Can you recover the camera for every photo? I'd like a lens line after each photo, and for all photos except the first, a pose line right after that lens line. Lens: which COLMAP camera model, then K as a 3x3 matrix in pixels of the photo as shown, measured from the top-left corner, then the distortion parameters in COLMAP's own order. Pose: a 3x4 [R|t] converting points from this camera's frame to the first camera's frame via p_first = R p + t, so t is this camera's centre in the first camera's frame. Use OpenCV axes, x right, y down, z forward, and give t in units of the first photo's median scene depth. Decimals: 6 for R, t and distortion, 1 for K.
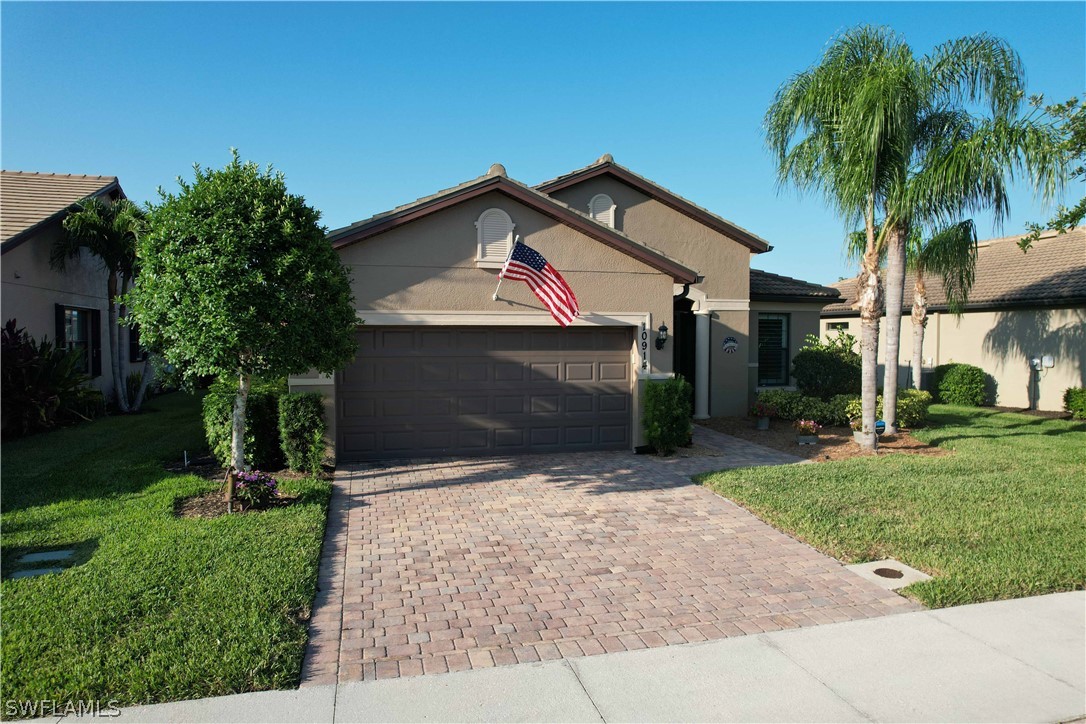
lens RADIAL K [[696.3, 0, 549.5], [0, 696.3, 362.1], [0, 0, 1]] dist [-0.081567, 0.071416]
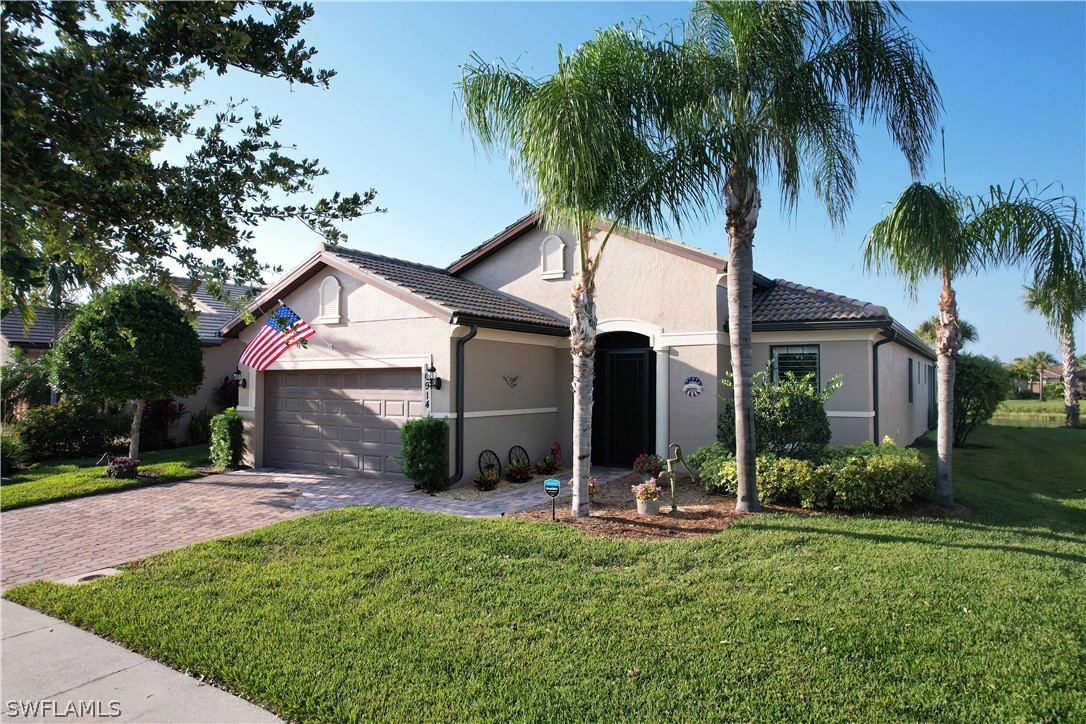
lens RADIAL K [[696.3, 0, 549.5], [0, 696.3, 362.1], [0, 0, 1]] dist [-0.081567, 0.071416]
pose [[0.677769, -0.021386, -0.734964, 1.120302], [-0.024105, 0.998393, -0.051281, -0.010670], [0.734880, 0.052473, 0.676165, 0.457149]]
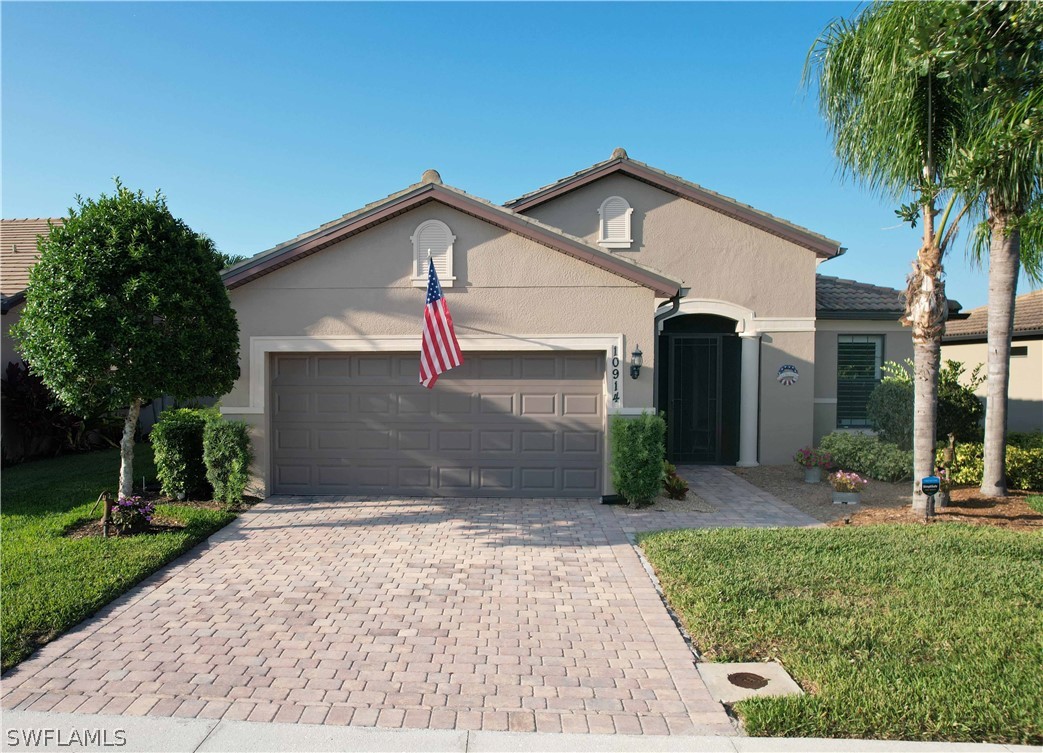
lens RADIAL K [[767.3, 0, 454.9], [0, 767.3, 397.8], [0, 0, 1]] dist [-0.079112, 0.068738]
pose [[0.944452, 0.010313, -0.328487, 0.275844], [-0.010257, 0.999946, 0.001906, 0.005479], [0.328488, 0.001569, 0.944507, 0.081060]]
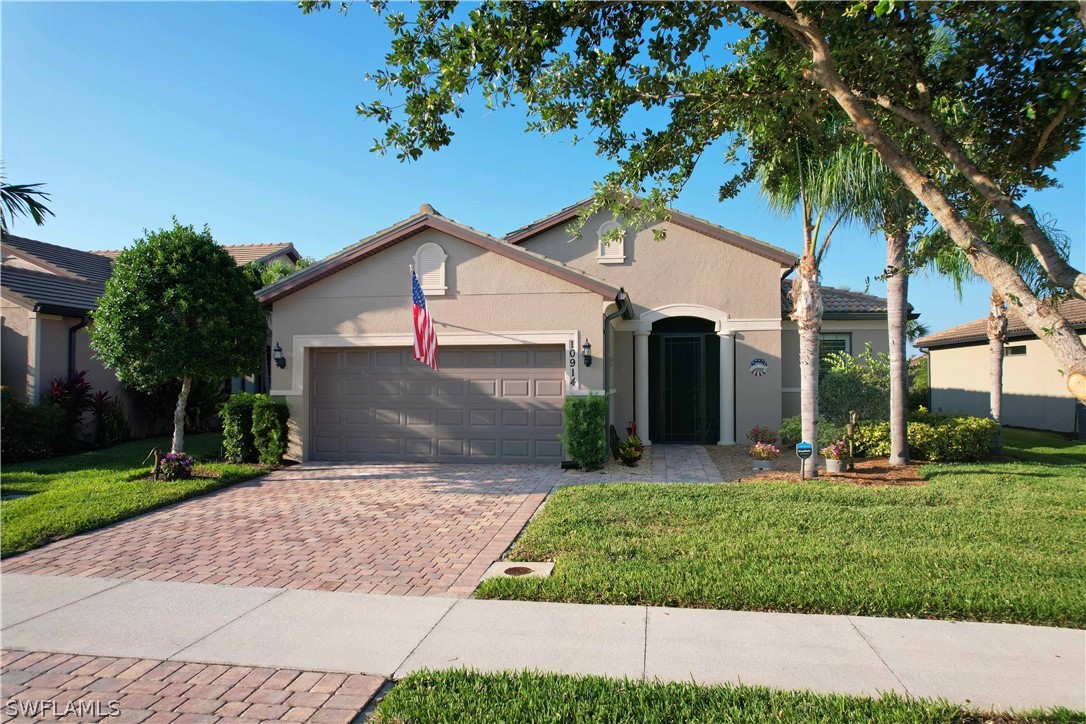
lens RADIAL K [[696.3, 0, 549.5], [0, 696.3, 362.1], [0, 0, 1]] dist [-0.081567, 0.071416]
pose [[0.914575, -0.013356, -0.404195, 0.562572], [-0.011494, 0.998192, -0.058990, 0.039273], [0.404252, 0.058597, 0.912769, 0.052698]]
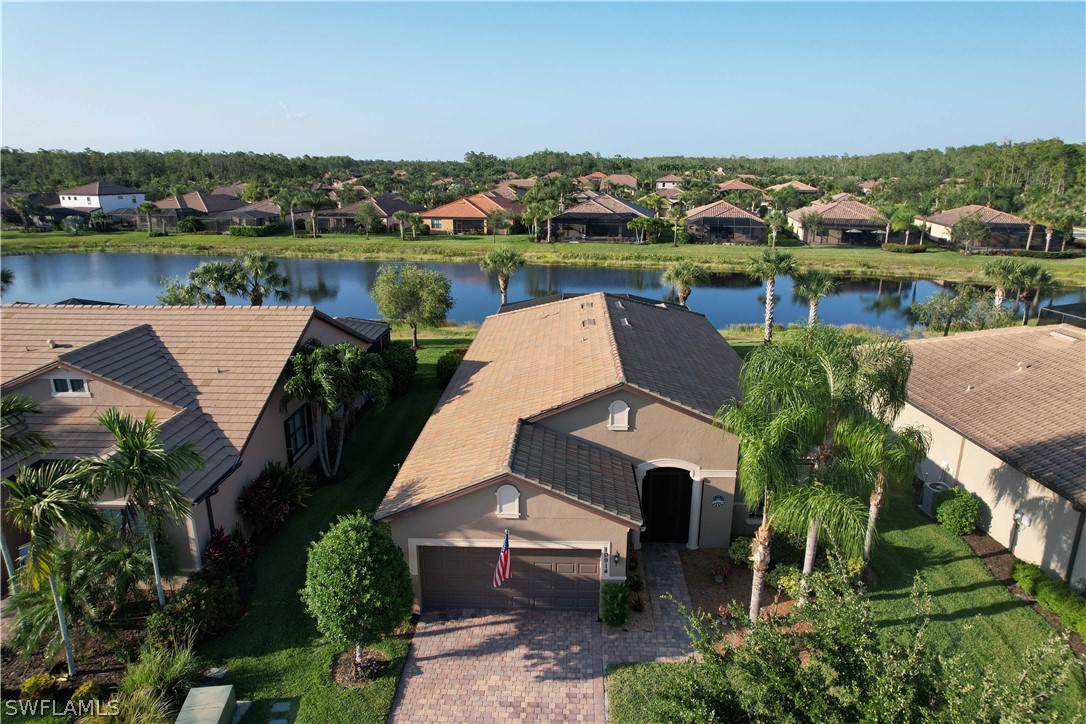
lens RADIAL K [[696.3, 0, 549.5], [0, 696.3, 362.1], [0, 0, 1]] dist [-0.081567, 0.071416]
pose [[0.955593, 0.083288, -0.282674, 0.450761], [-0.011264, 0.968851, 0.247388, -0.905391], [0.294473, -0.233218, 0.926766, -0.402944]]
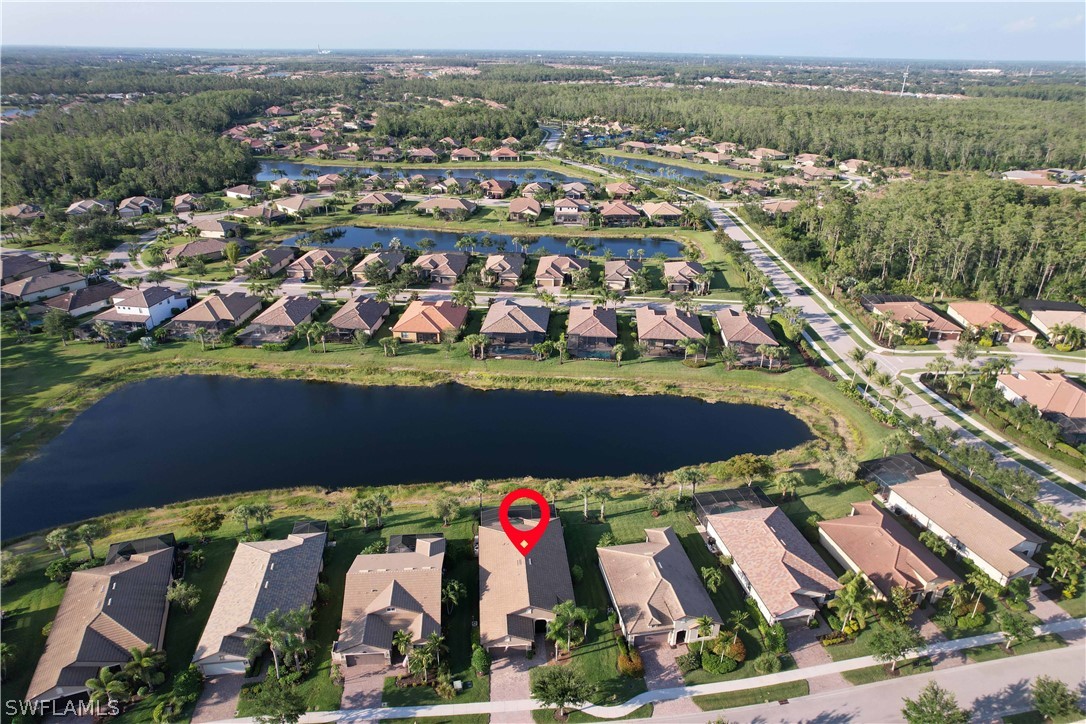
lens RADIAL K [[696.3, 0, 549.5], [0, 696.3, 362.1], [0, 0, 1]] dist [-0.081567, 0.071416]
pose [[0.985833, 0.081263, -0.146733, 1.346007], [-0.018129, 0.921300, 0.388430, -6.412275], [0.166750, -0.380267, 0.909721, -5.110734]]
